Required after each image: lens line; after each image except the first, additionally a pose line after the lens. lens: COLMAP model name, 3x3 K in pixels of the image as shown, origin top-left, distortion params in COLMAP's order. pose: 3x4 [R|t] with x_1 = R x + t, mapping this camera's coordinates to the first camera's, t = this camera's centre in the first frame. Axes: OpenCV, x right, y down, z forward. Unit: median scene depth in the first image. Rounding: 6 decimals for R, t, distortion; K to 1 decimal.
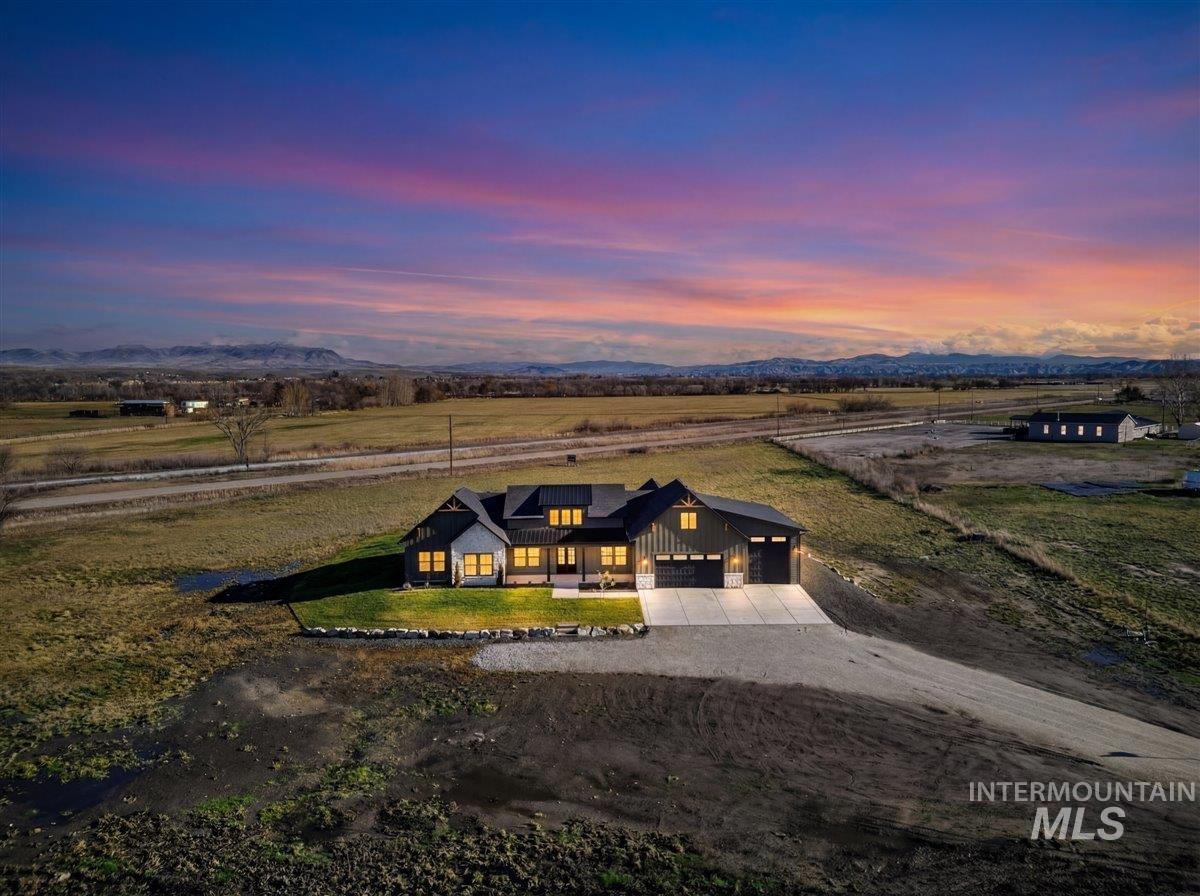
lens RADIAL K [[847.4, 0, 600.0], [0, 847.4, 448.0], [0, 0, 1]] dist [0.037264, -0.004452]
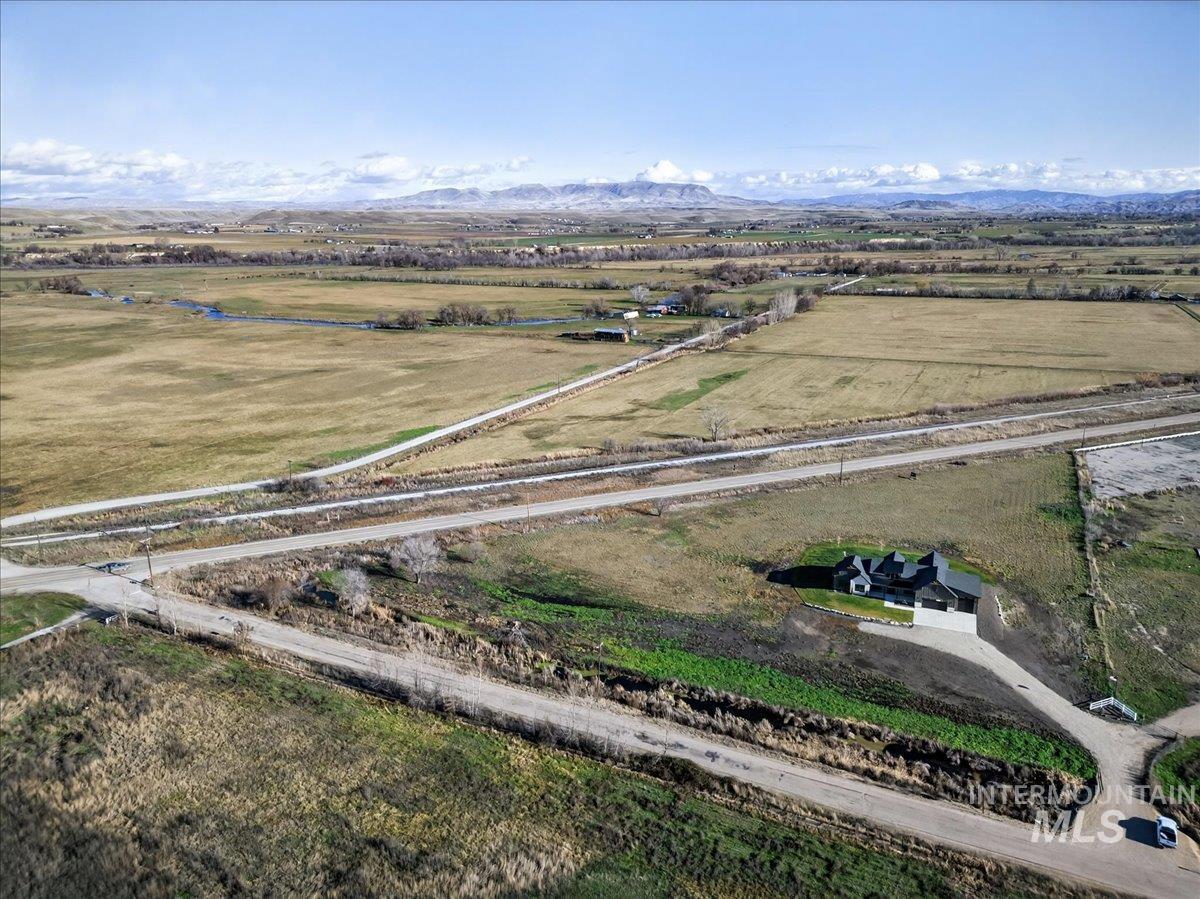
lens RADIAL K [[847.4, 0, 600.0], [0, 847.4, 449.5], [0, 0, 1]] dist [0.037264, -0.004452]
pose [[0.913708, 0.108057, -0.391741, 0.140730], [-0.031896, 0.980095, 0.195952, -0.886886], [0.405117, -0.166548, 0.898967, -1.959775]]
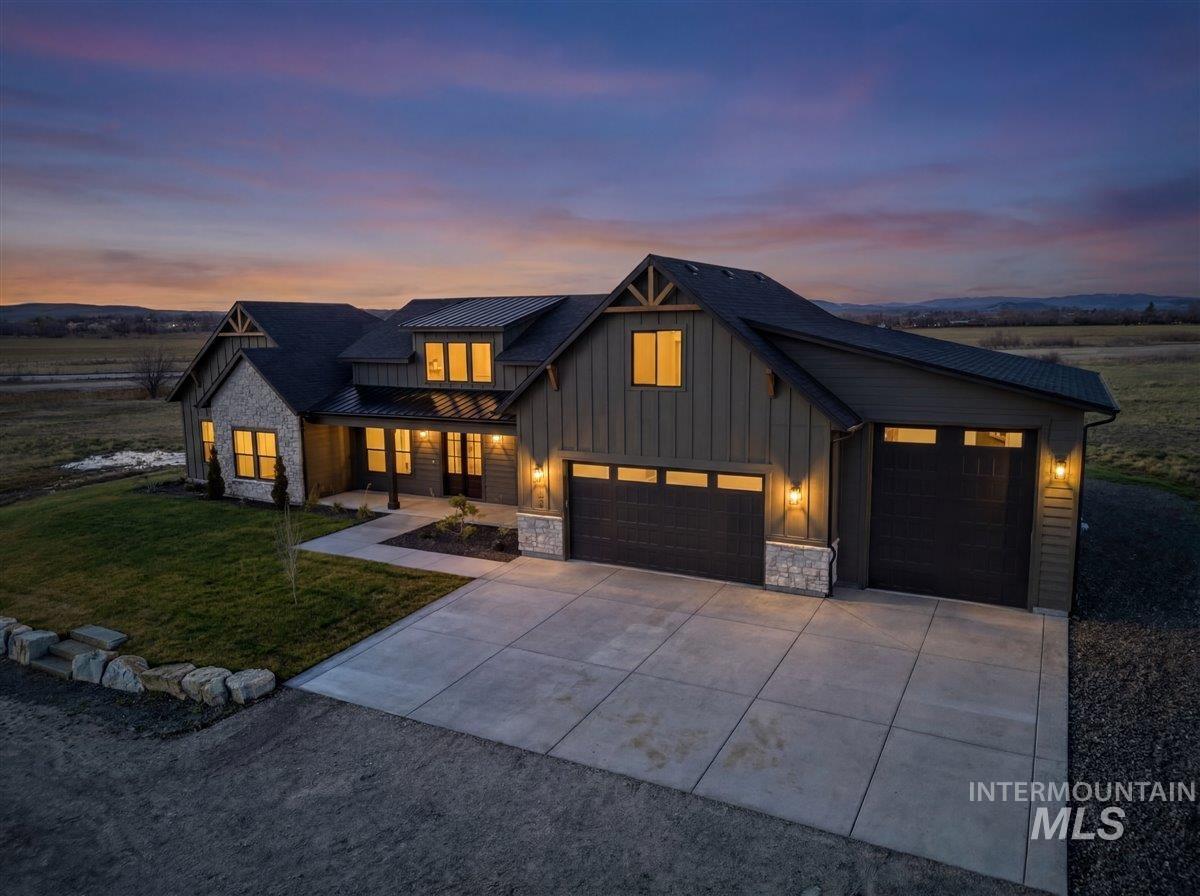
lens RADIAL K [[833.0, 0, 597.5], [0, 833.0, 469.2], [0, 0, 1]] dist [0.047757, 0.000179]
pose [[0.865600, 0.080363, -0.494246, 0.228229], [-0.034190, 0.994219, 0.101780, 0.091795], [0.499568, -0.071203, 0.863343, 0.692128]]
